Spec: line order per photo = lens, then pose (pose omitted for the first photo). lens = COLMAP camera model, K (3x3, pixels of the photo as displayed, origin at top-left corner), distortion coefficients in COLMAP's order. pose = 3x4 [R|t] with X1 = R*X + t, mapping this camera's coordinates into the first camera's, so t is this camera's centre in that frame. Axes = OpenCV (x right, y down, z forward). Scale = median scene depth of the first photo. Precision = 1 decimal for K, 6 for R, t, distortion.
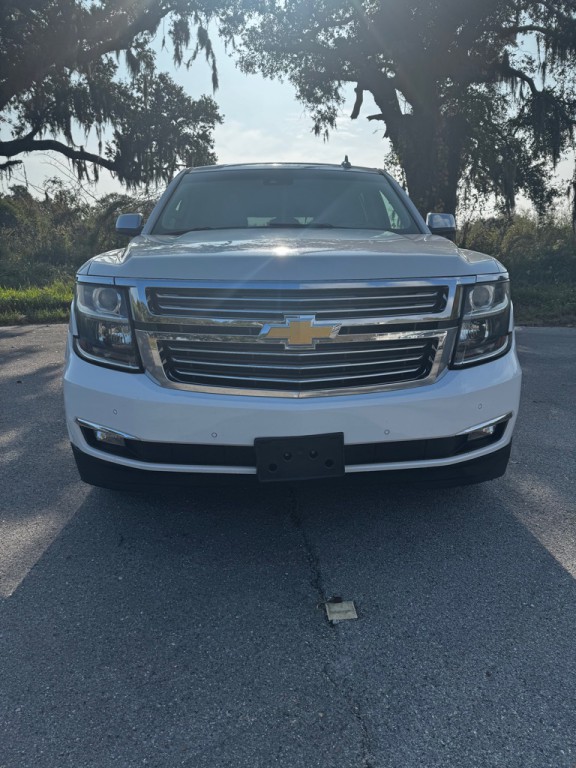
lens RADIAL K [[556.0, 0, 288.7], [0, 556.0, 381.4], [0, 0, 1]] dist [0.060501, -0.056542]
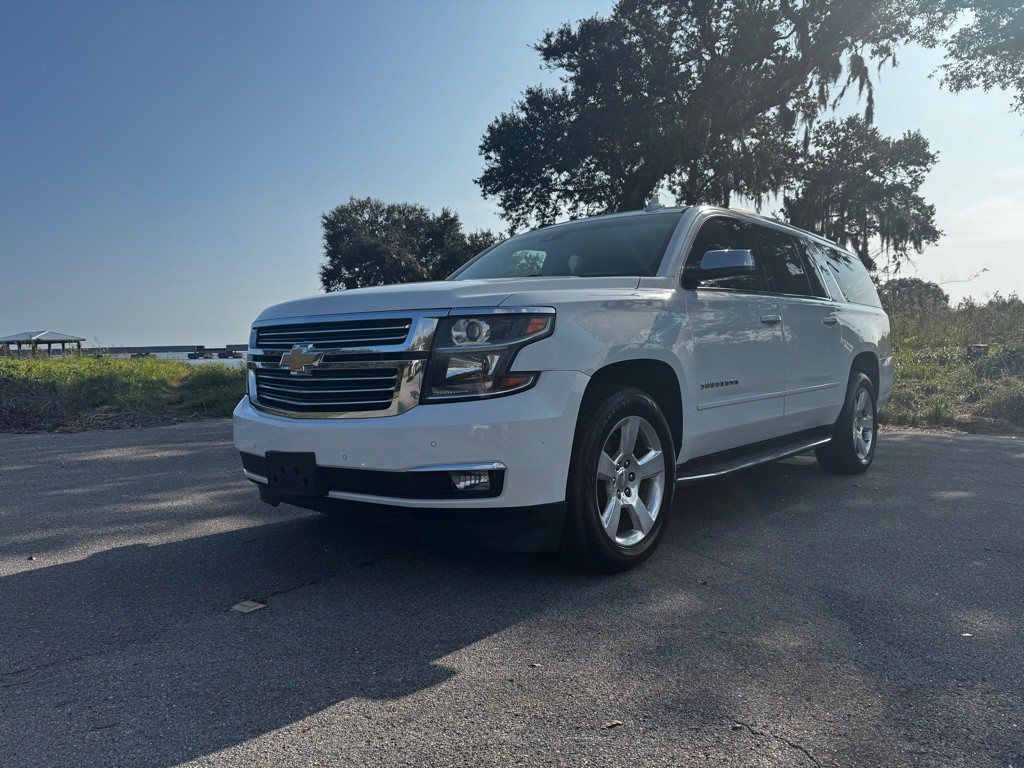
lens RADIAL K [[741.3, 0, 525.7], [0, 741.3, 386.5], [0, 0, 1]] dist [0.060501, -0.056542]
pose [[0.736722, 0.018250, -0.675950, 0.208487], [-0.139938, 0.982110, -0.126003, 0.013841], [0.661558, 0.187420, 0.726096, 0.031709]]
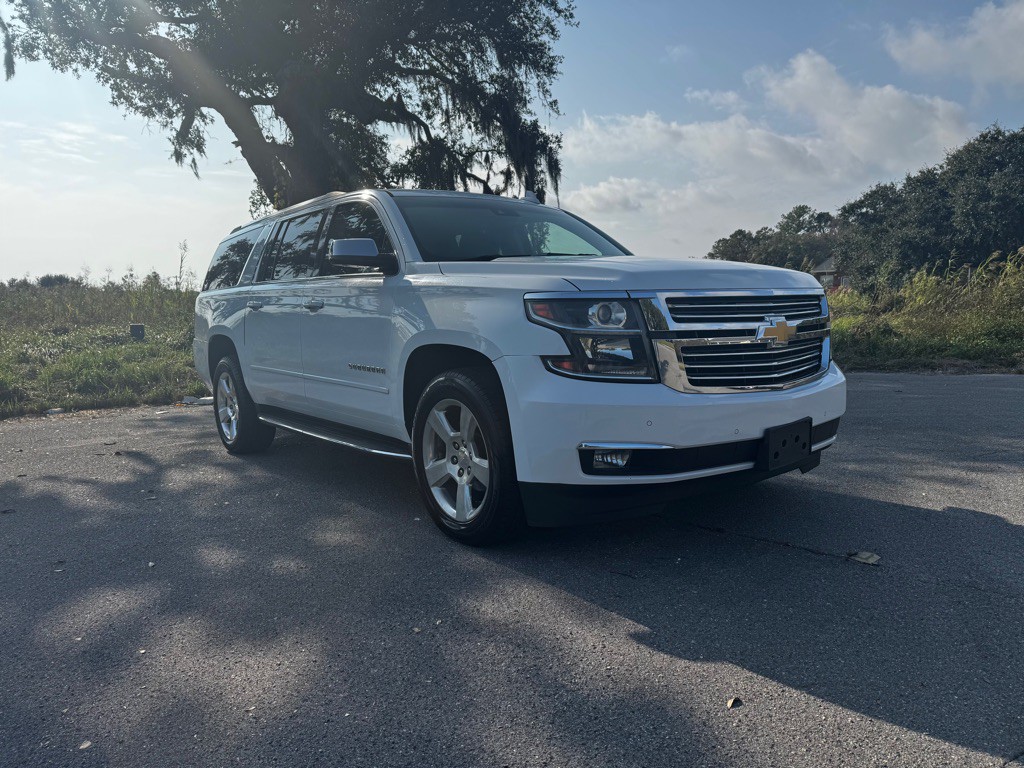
lens RADIAL K [[741.3, 0, 525.7], [0, 741.3, 386.5], [0, 0, 1]] dist [0.060501, -0.056542]
pose [[0.799156, -0.083238, 0.595333, -0.197821], [0.165969, 0.982423, -0.085431, 0.010125], [-0.577758, 0.167079, 0.798925, 0.013600]]
